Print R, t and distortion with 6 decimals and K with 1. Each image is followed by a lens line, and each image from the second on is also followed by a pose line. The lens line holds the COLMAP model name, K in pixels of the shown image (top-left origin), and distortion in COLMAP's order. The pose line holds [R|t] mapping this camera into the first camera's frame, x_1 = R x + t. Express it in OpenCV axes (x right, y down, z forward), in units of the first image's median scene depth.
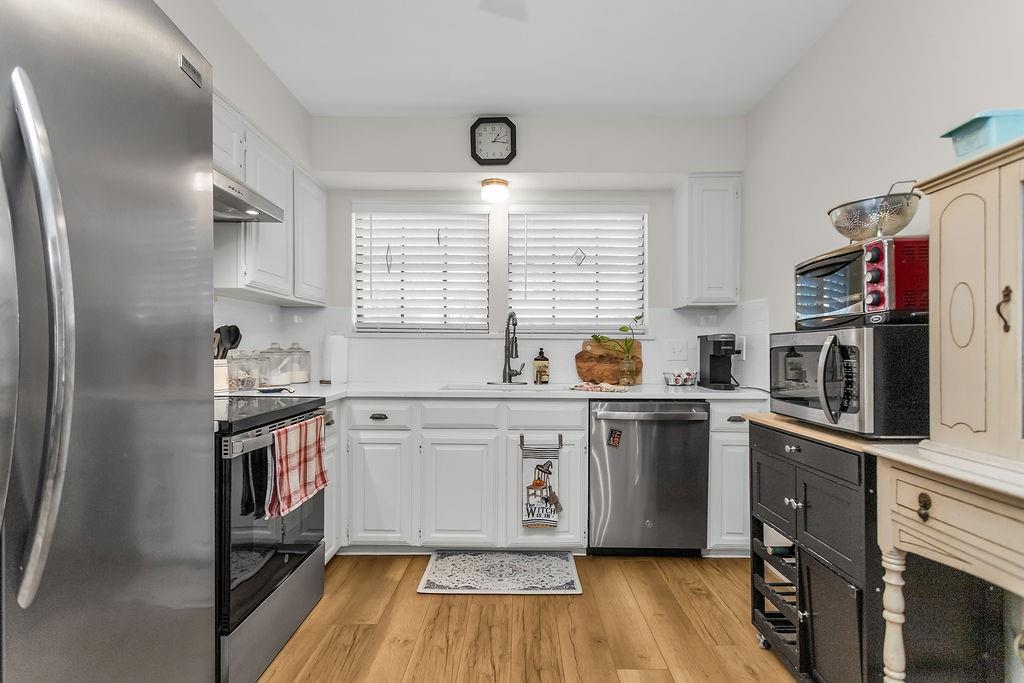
lens RADIAL K [[501.0, 0, 513.2], [0, 501.0, 355.7], [0, 0, 1]] dist [-0.000570, 0.000224]
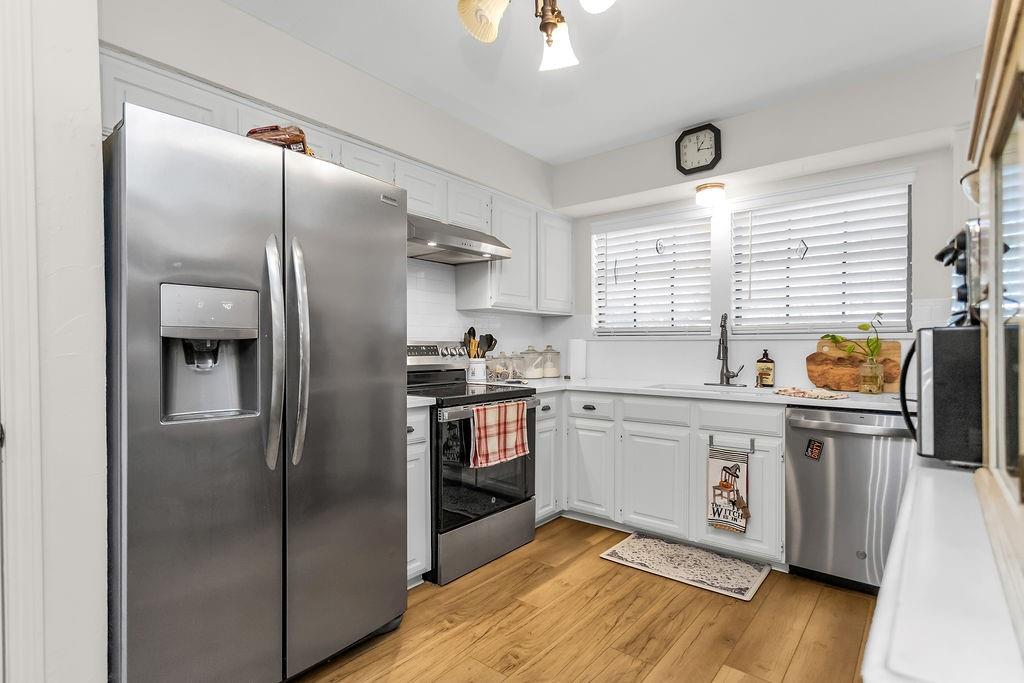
lens RADIAL K [[501.2, 0, 509.2], [0, 501.2, 353.3], [0, 0, 1]] dist [0.001153, 0.000709]
pose [[0.776603, 0.003765, -0.629979, 0.336633], [-0.004726, 0.999989, 0.000150, -0.006919], [0.629973, 0.002861, 0.776612, -0.051326]]
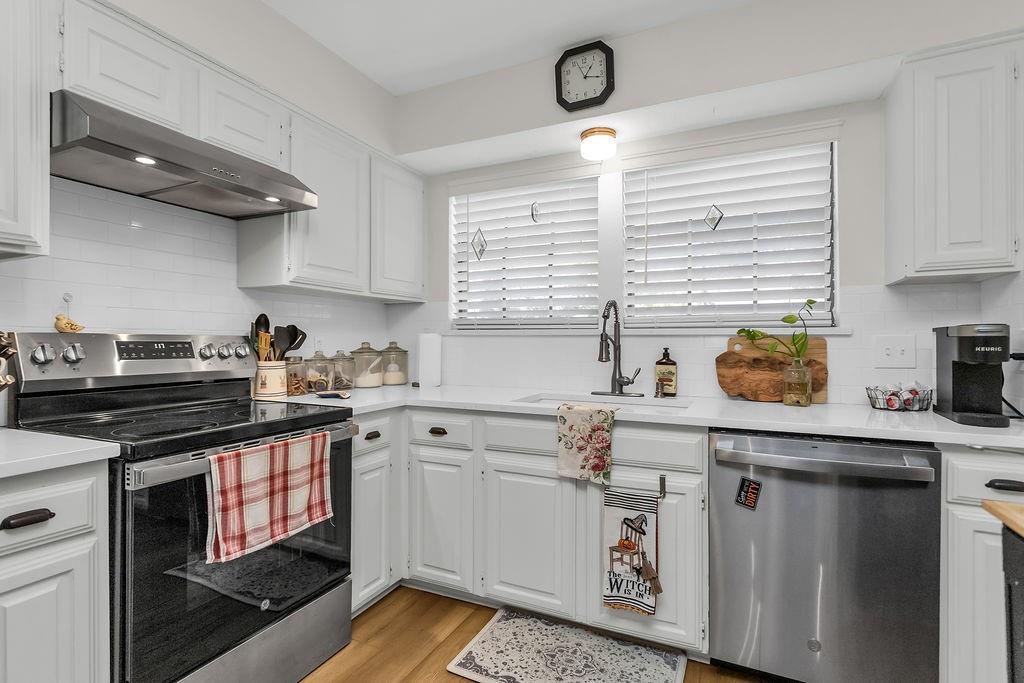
lens RADIAL K [[493.4, 0, 512.0], [0, 493.4, 341.5], [0, 0, 1]] dist [0.001815, 0.000642]
pose [[0.906821, -0.003668, -0.421499, 0.190089], [-0.003487, 0.999863, -0.016204, -0.014493], [0.421501, 0.016164, 0.906684, 0.302157]]
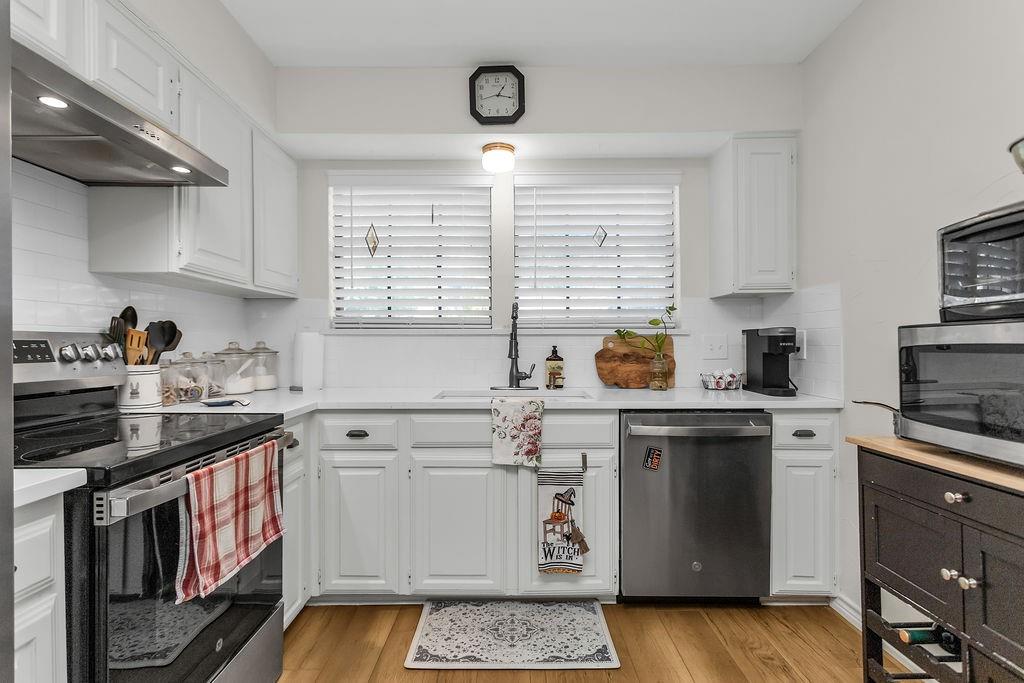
lens RADIAL K [[497.8, 0, 510.2], [0, 497.8, 345.5], [0, 0, 1]] dist [0.001527, 0.001194]
pose [[0.999969, -0.007023, 0.003525, -0.025753], [0.007057, 0.999926, -0.009868, -0.009693], [-0.003455, 0.009893, 0.999945, 0.201160]]
